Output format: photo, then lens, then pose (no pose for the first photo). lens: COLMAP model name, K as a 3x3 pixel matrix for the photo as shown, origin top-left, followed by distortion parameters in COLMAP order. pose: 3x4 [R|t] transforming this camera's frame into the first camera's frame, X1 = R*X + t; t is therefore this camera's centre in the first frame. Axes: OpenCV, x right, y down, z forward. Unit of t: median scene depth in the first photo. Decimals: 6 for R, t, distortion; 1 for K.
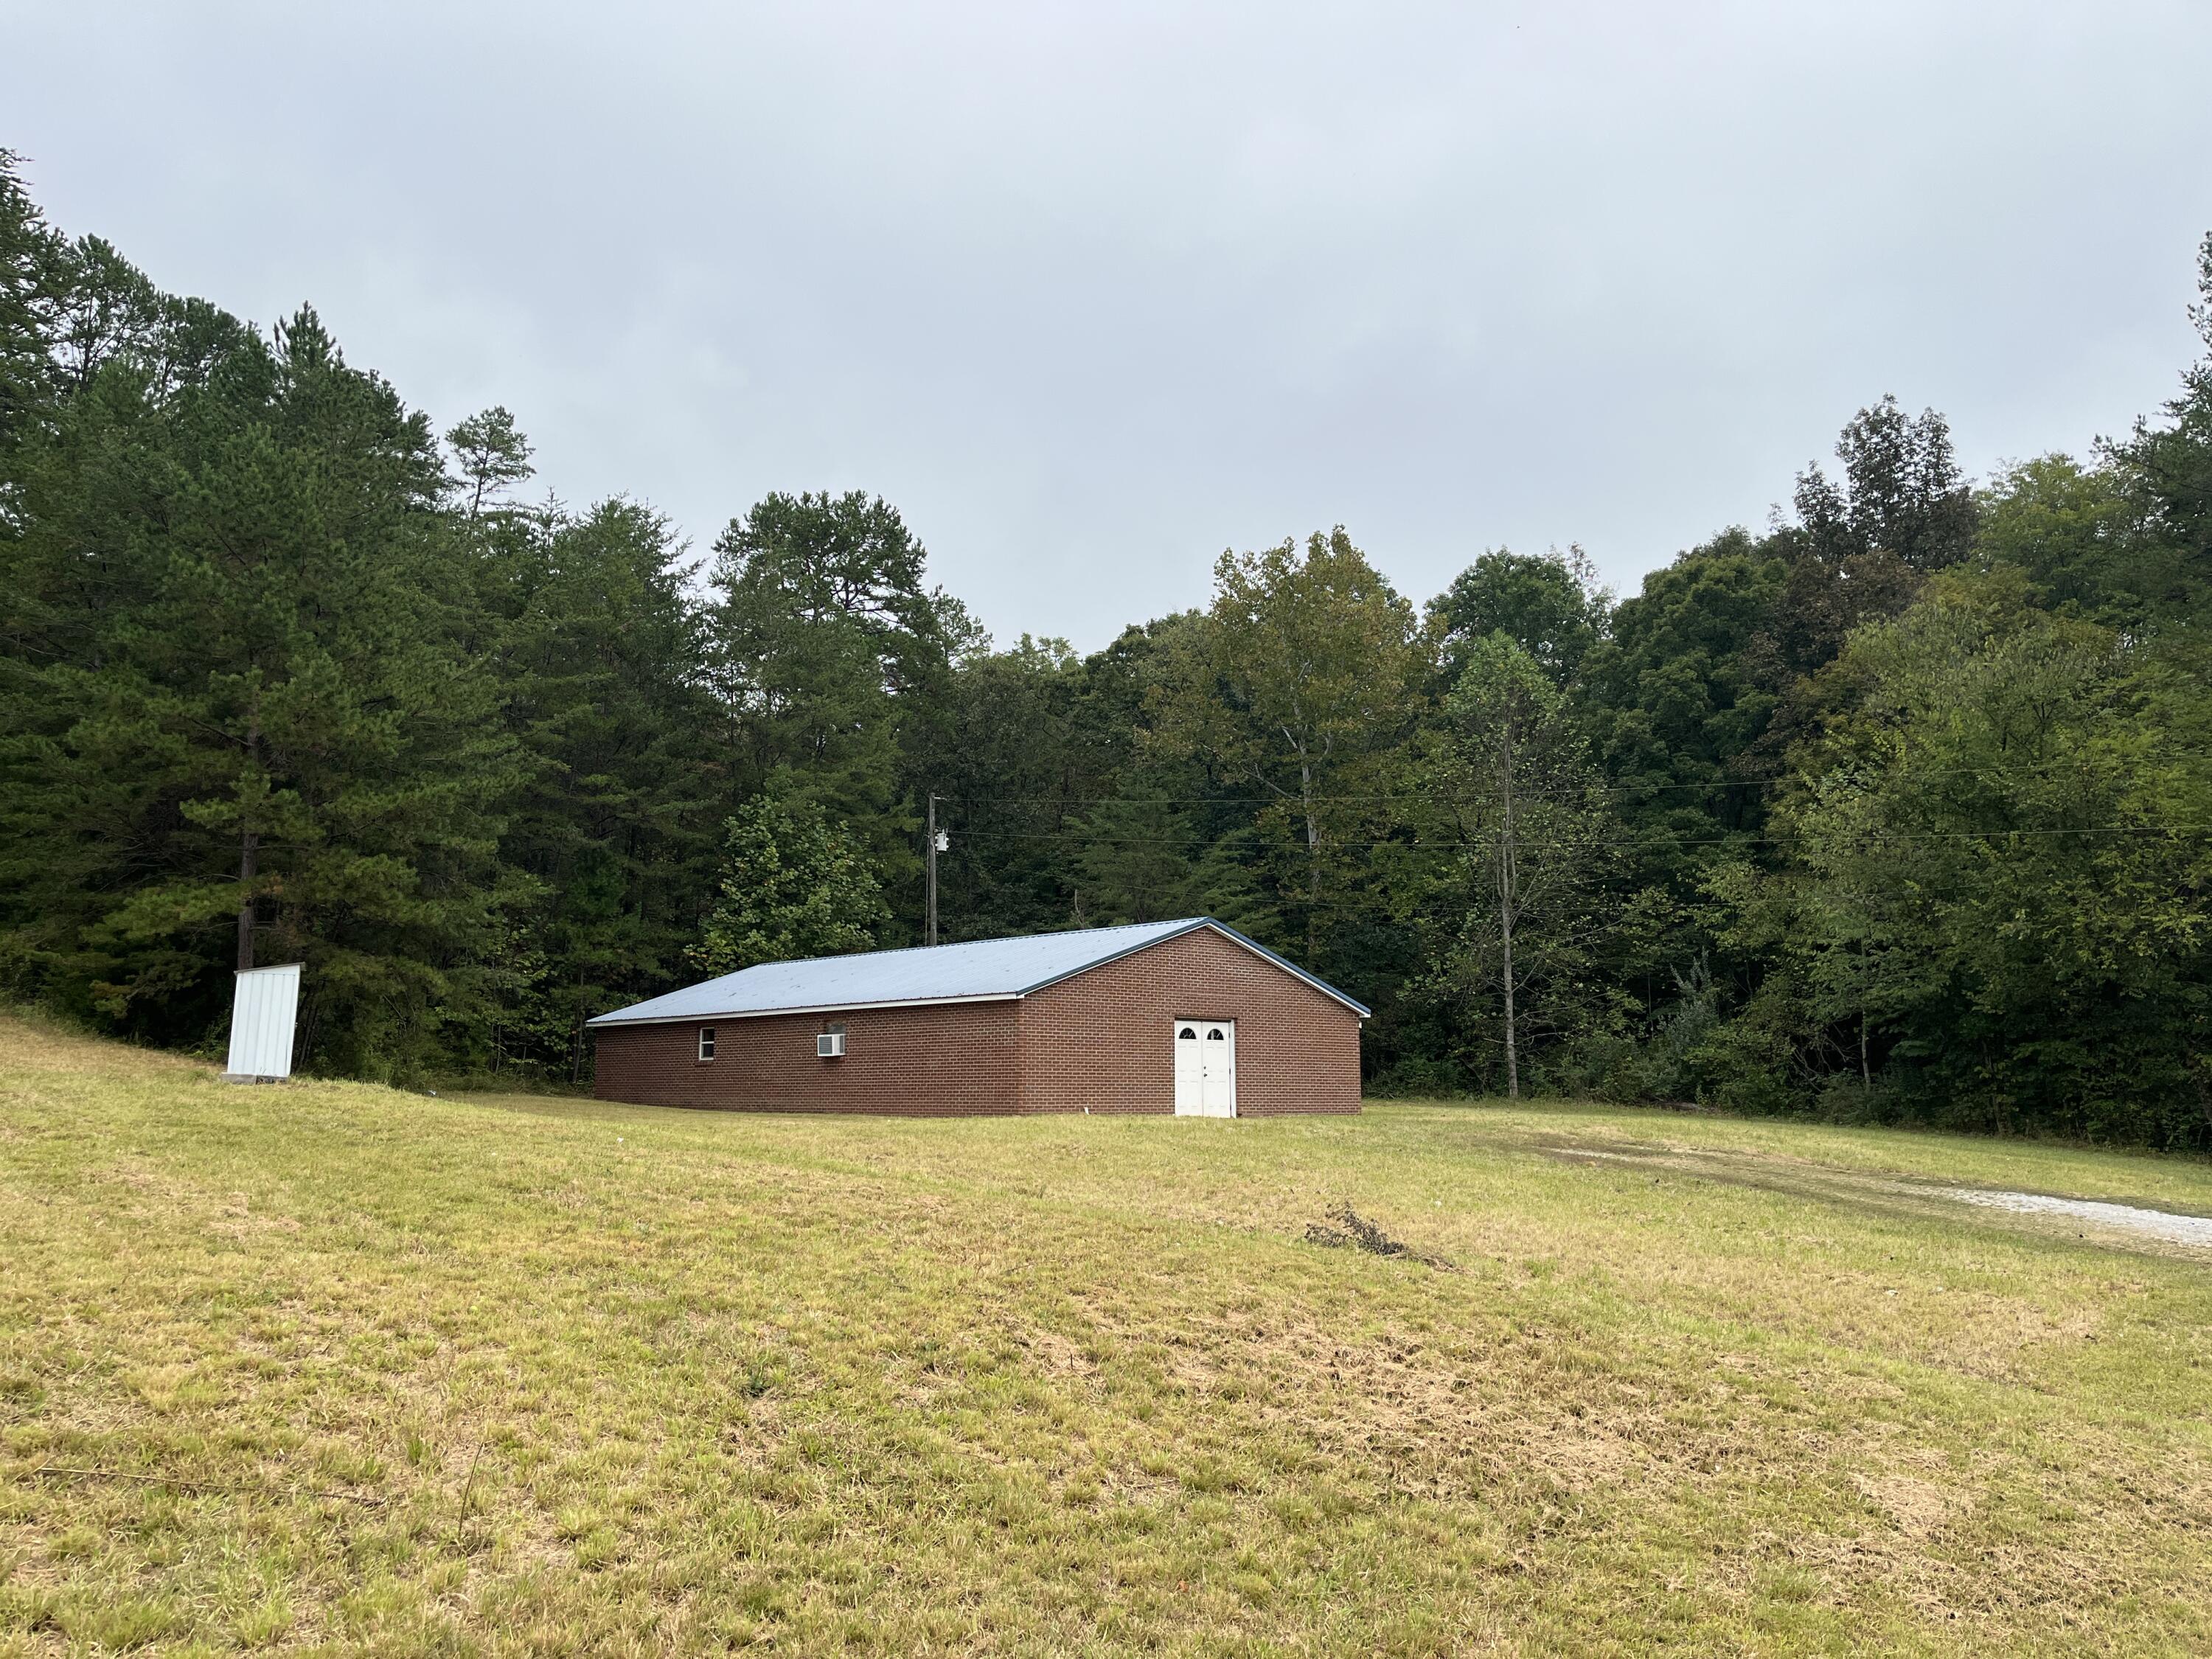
lens RADIAL K [[1668.4, 0, 1089.3], [0, 1668.4, 832.7], [0, 0, 1]] dist [0.080834, -0.102689]
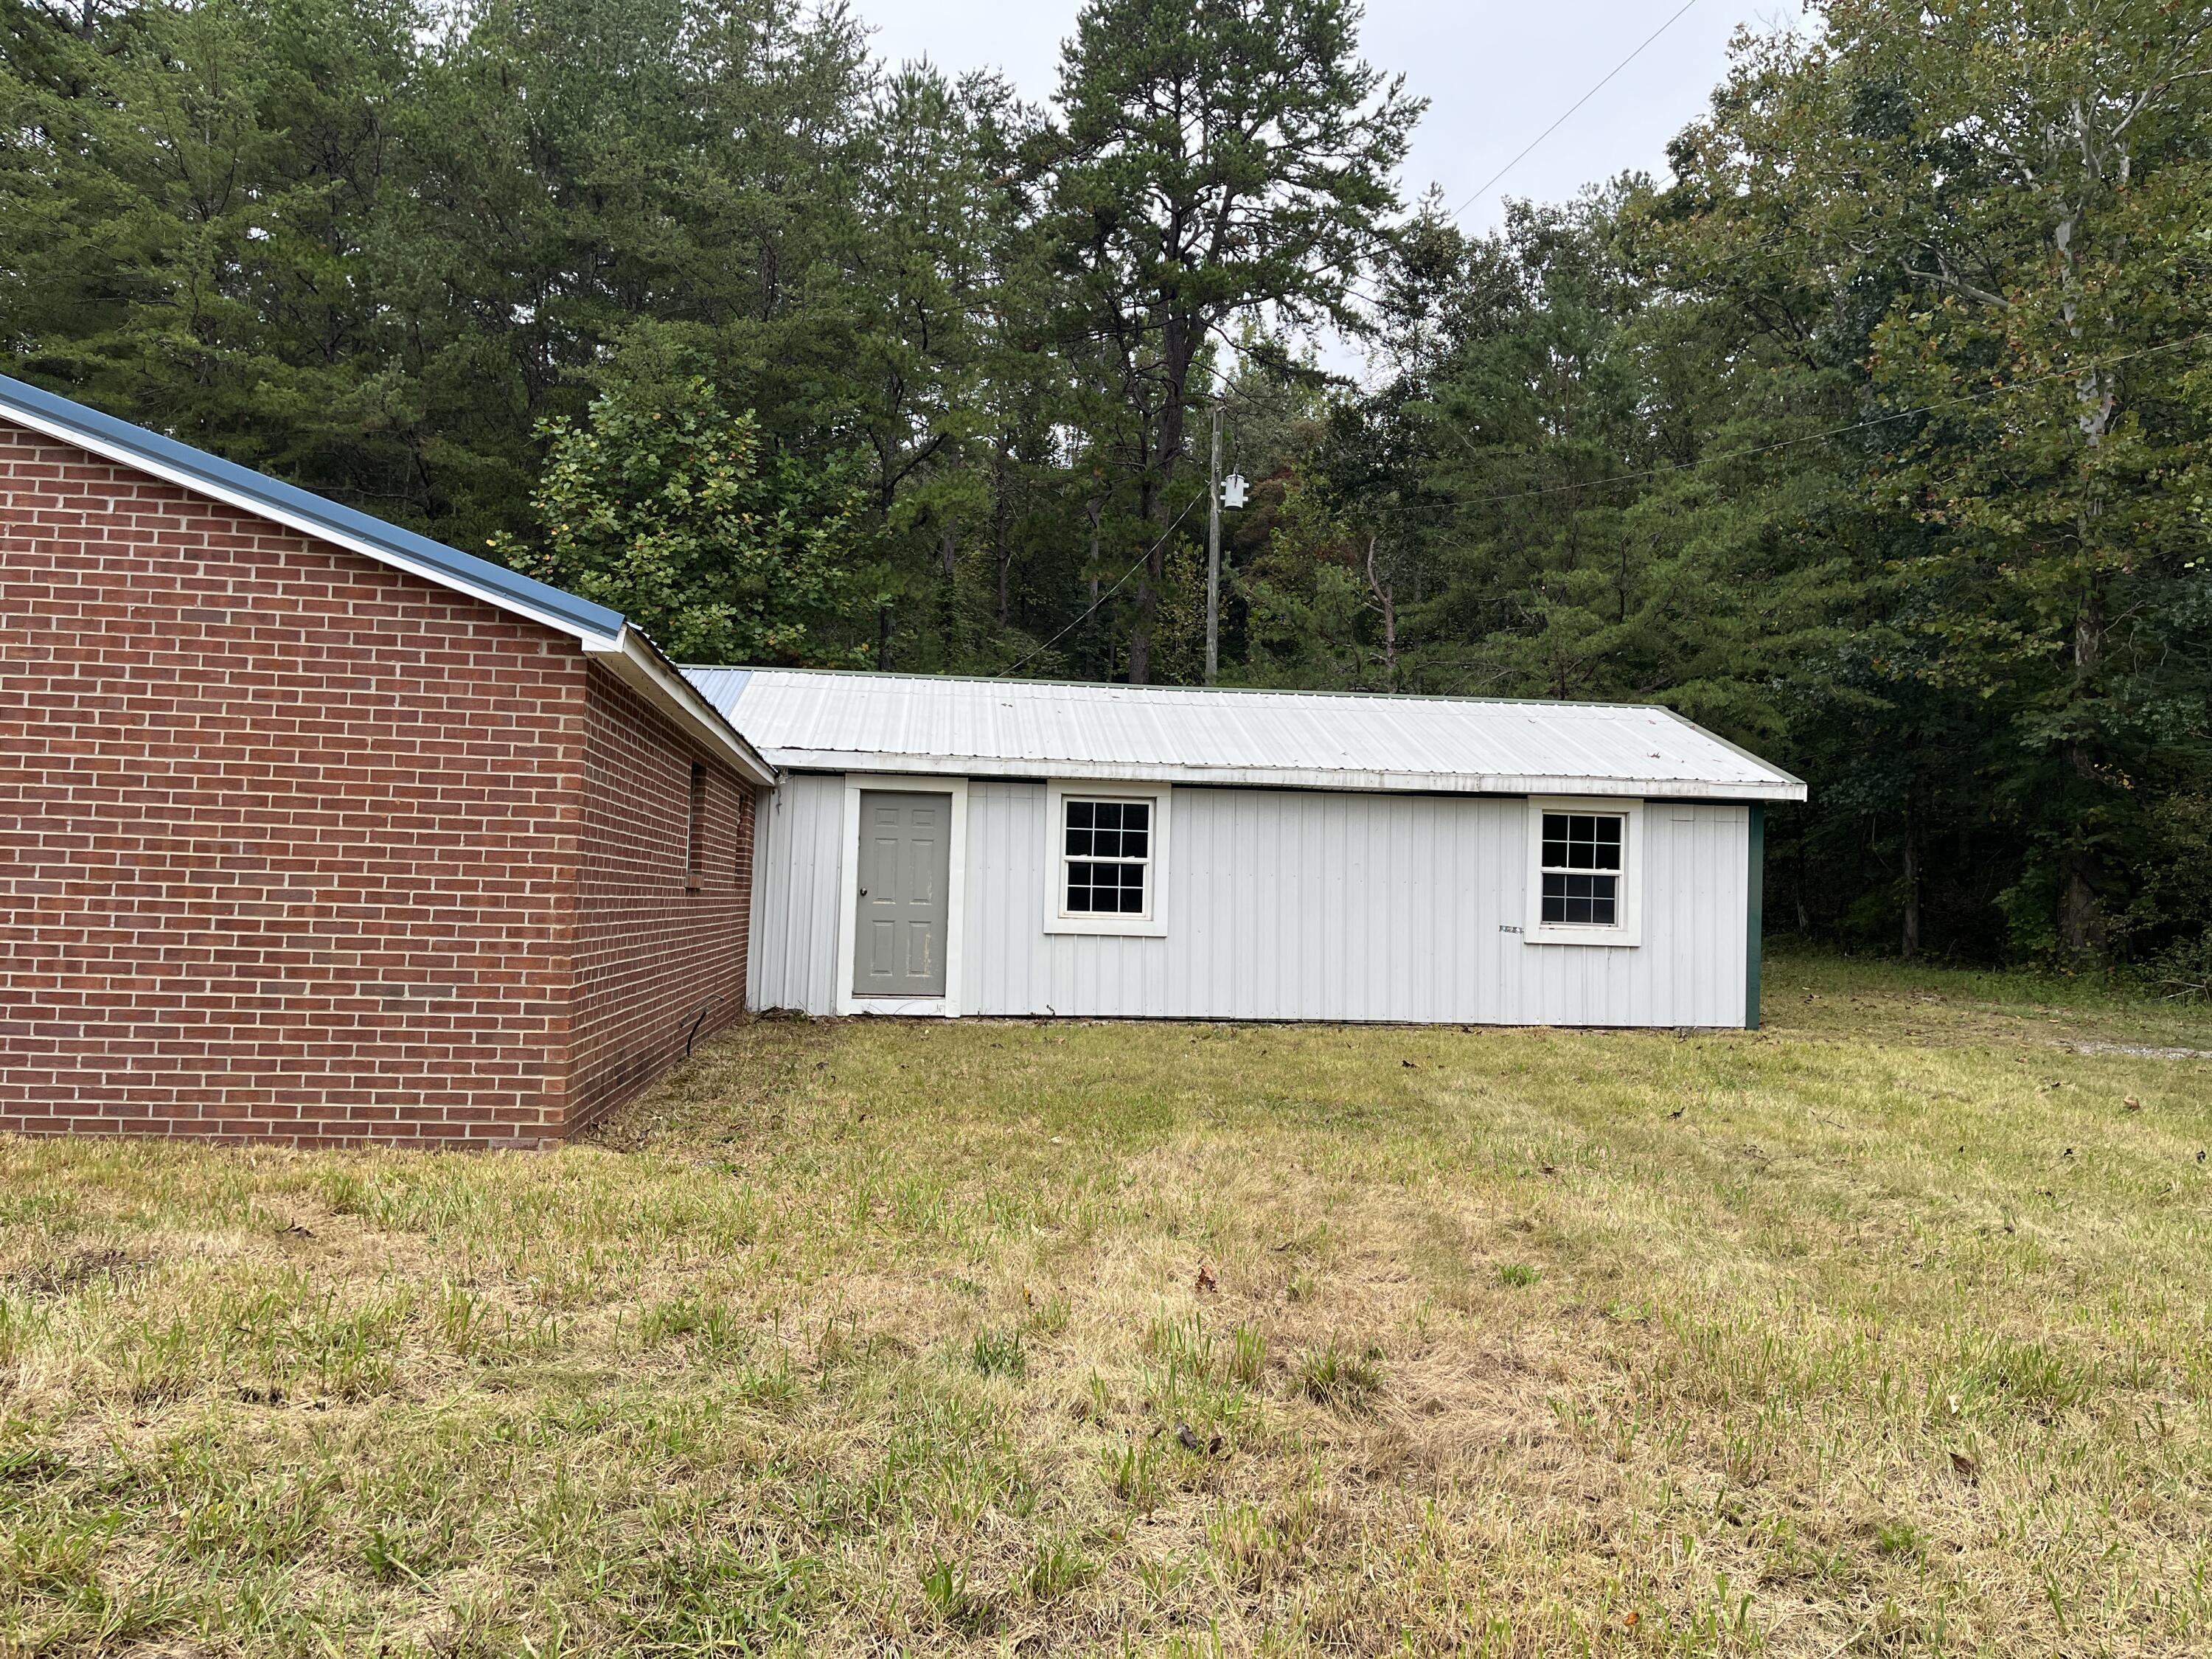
lens RADIAL K [[1668.4, 0, 1122.7], [0, 1668.4, 816.8], [0, 0, 1]] dist [0.080834, -0.102689]
pose [[0.813755, -0.005734, -0.581180, 0.264729], [0.056905, 0.995933, 0.069852, 0.094743], [0.578416, -0.089914, 0.810772, 0.692719]]
